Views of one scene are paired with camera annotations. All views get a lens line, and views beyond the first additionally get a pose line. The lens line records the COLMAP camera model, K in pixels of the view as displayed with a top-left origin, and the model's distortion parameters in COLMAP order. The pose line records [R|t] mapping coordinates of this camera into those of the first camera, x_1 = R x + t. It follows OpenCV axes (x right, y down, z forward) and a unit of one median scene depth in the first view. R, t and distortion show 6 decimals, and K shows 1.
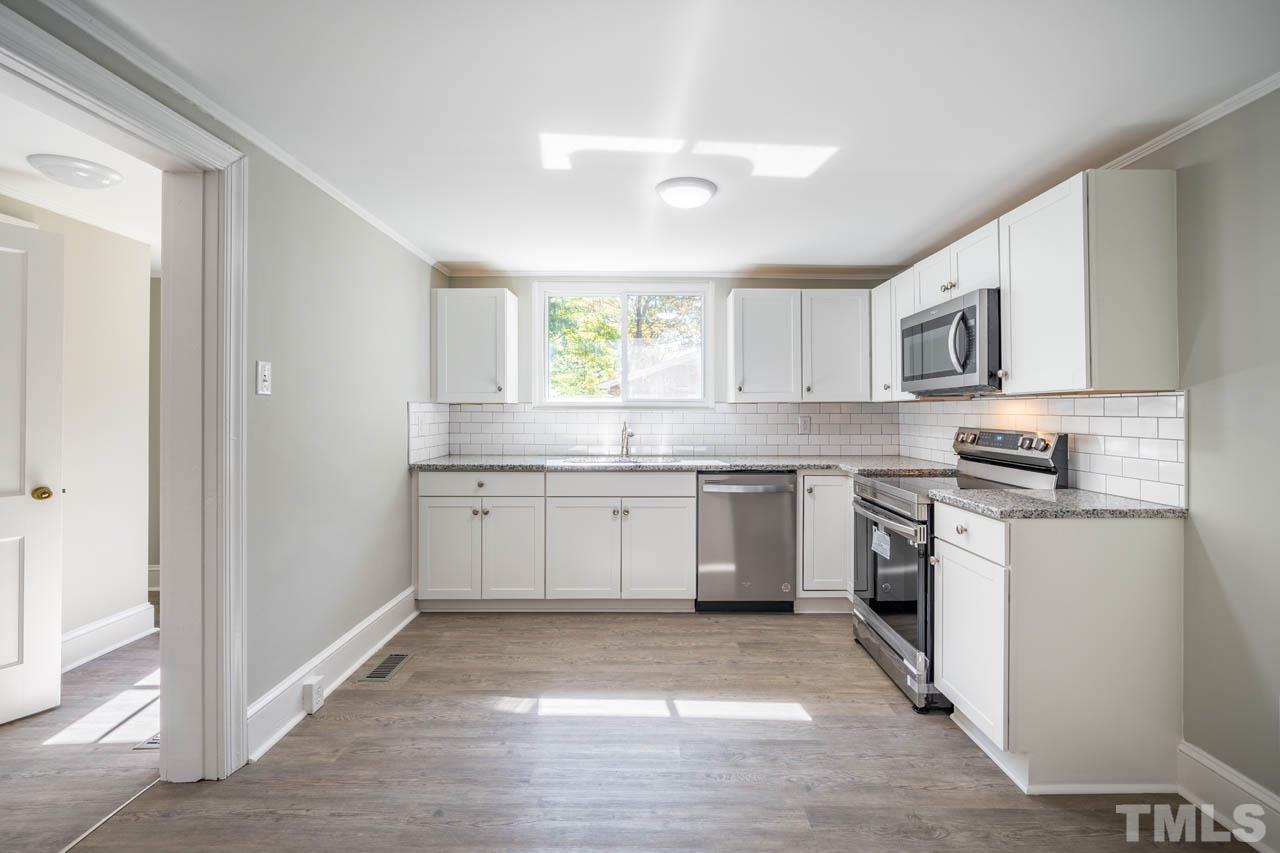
lens RADIAL K [[568.0, 0, 667.2], [0, 568.0, 405.7], [0, 0, 1]] dist [0.000076, 0.000042]
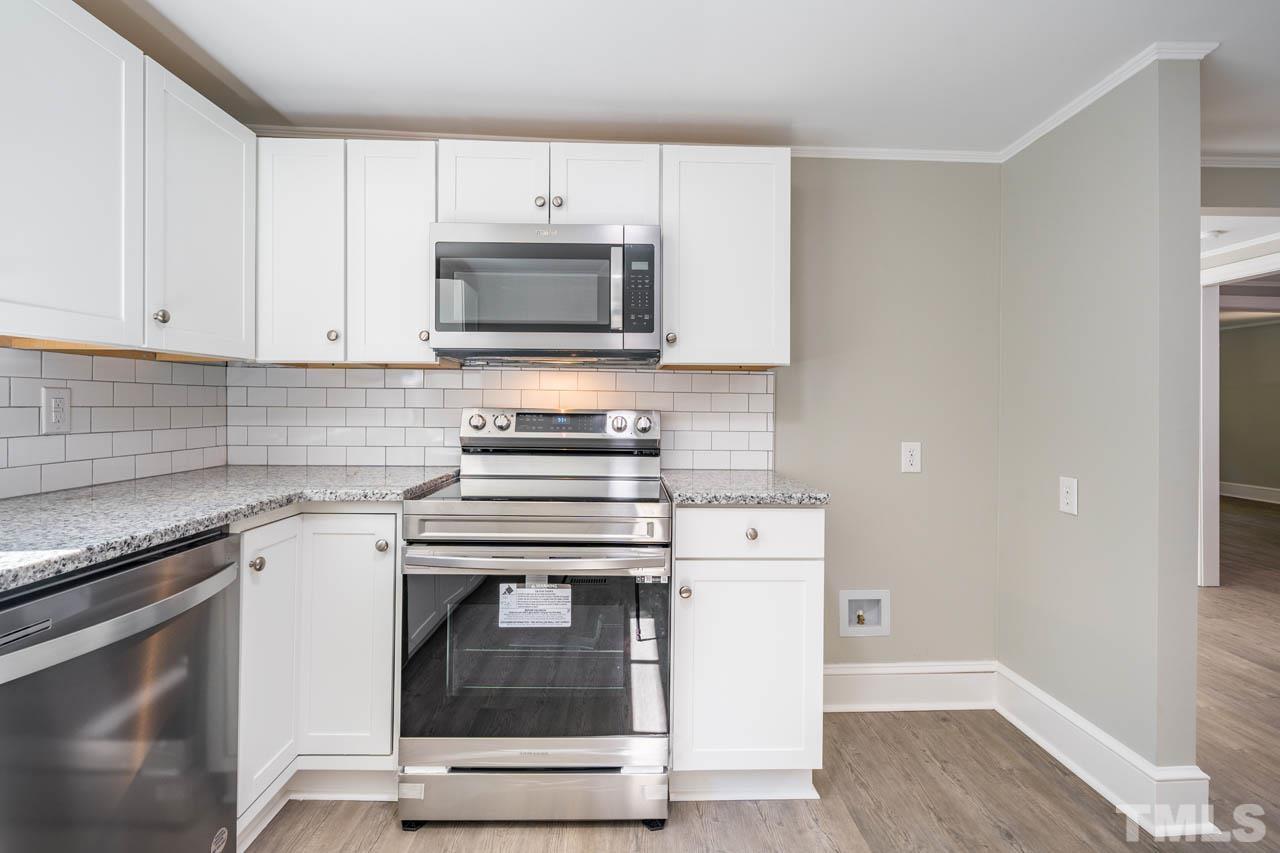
lens RADIAL K [[590.7, 0, 640.8], [0, 590.7, 405.3], [0, 0, 1]] dist [0.001950, 0.000032]
pose [[-0.008413, -0.000123, 0.999965, -0.182592], [-0.017970, 0.999839, -0.000028, 0.028878], [-0.999803, -0.017970, -0.008414, 0.736911]]
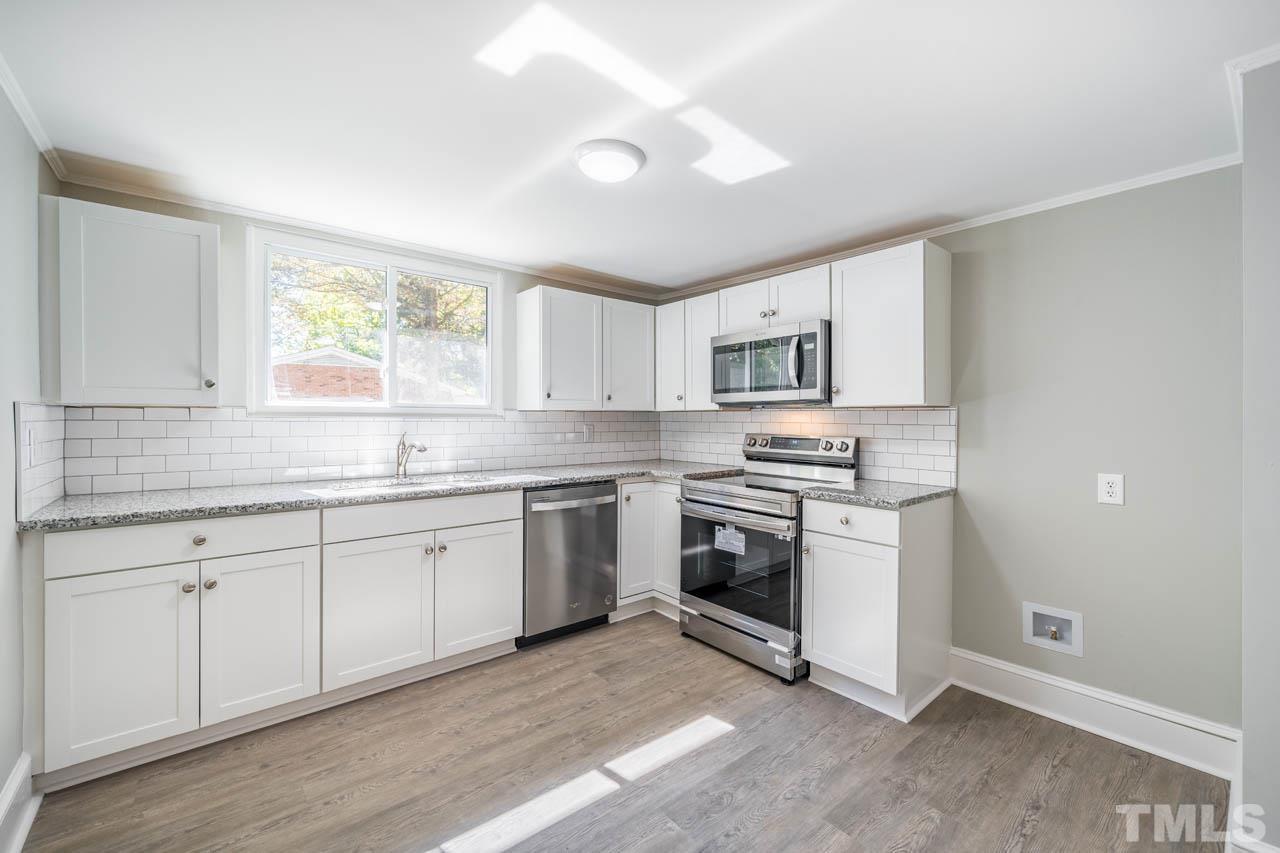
lens RADIAL K [[520.4, 0, 648.0], [0, 520.4, 420.5], [0, 0, 1]] dist [-0.000207, 0.000006]
pose [[0.773508, -0.000922, 0.633785, -0.309000], [-0.008345, 0.999897, 0.011639, -0.000001], [-0.633731, -0.014291, 0.773421, 0.269221]]
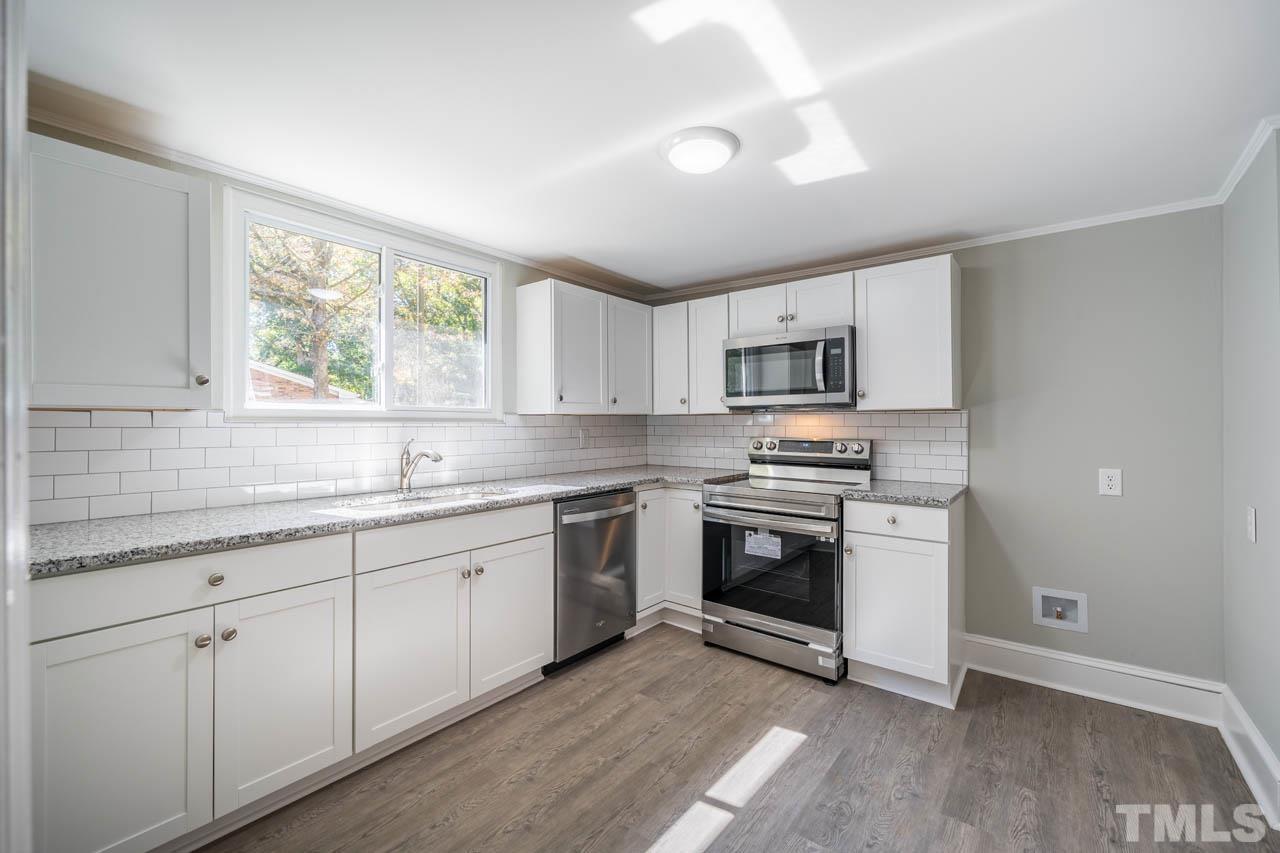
lens RADIAL K [[526.5, 0, 647.8], [0, 526.5, 420.0], [0, 0, 1]] dist [-0.000385, 0.000066]
pose [[0.629141, 0.002824, 0.777286, -0.442410], [-0.004953, 0.999988, 0.000375, 0.002857], [-0.777275, -0.004086, 0.629147, 0.441389]]
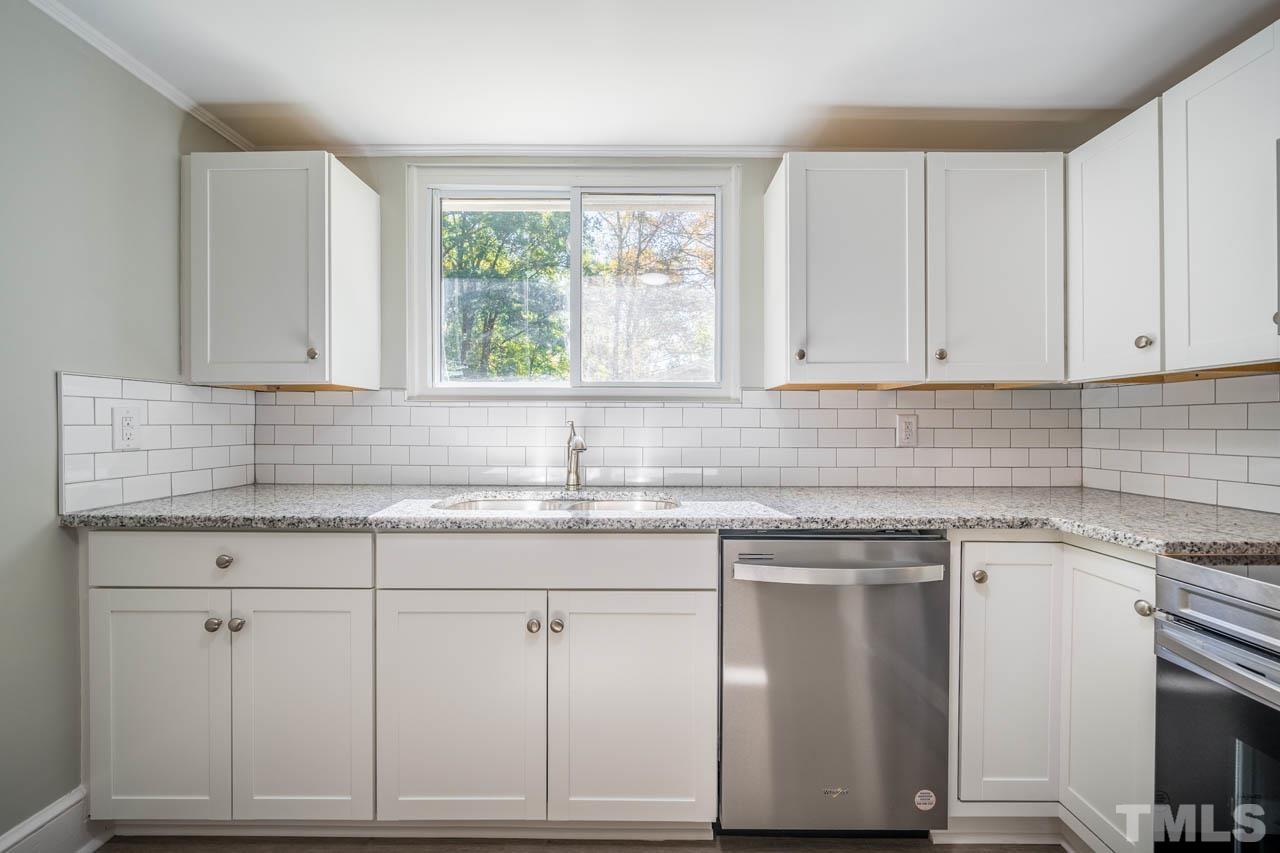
lens RADIAL K [[497.7, 0, 648.0], [0, 497.7, 426.3], [0, 0, 1]] dist [-0.001205, -0.000096]
pose [[0.999878, 0.000930, -0.015601, 0.002967], [-0.000760, 0.999940, 0.010922, 0.030284], [0.015610, -0.010909, 0.999819, 0.623528]]
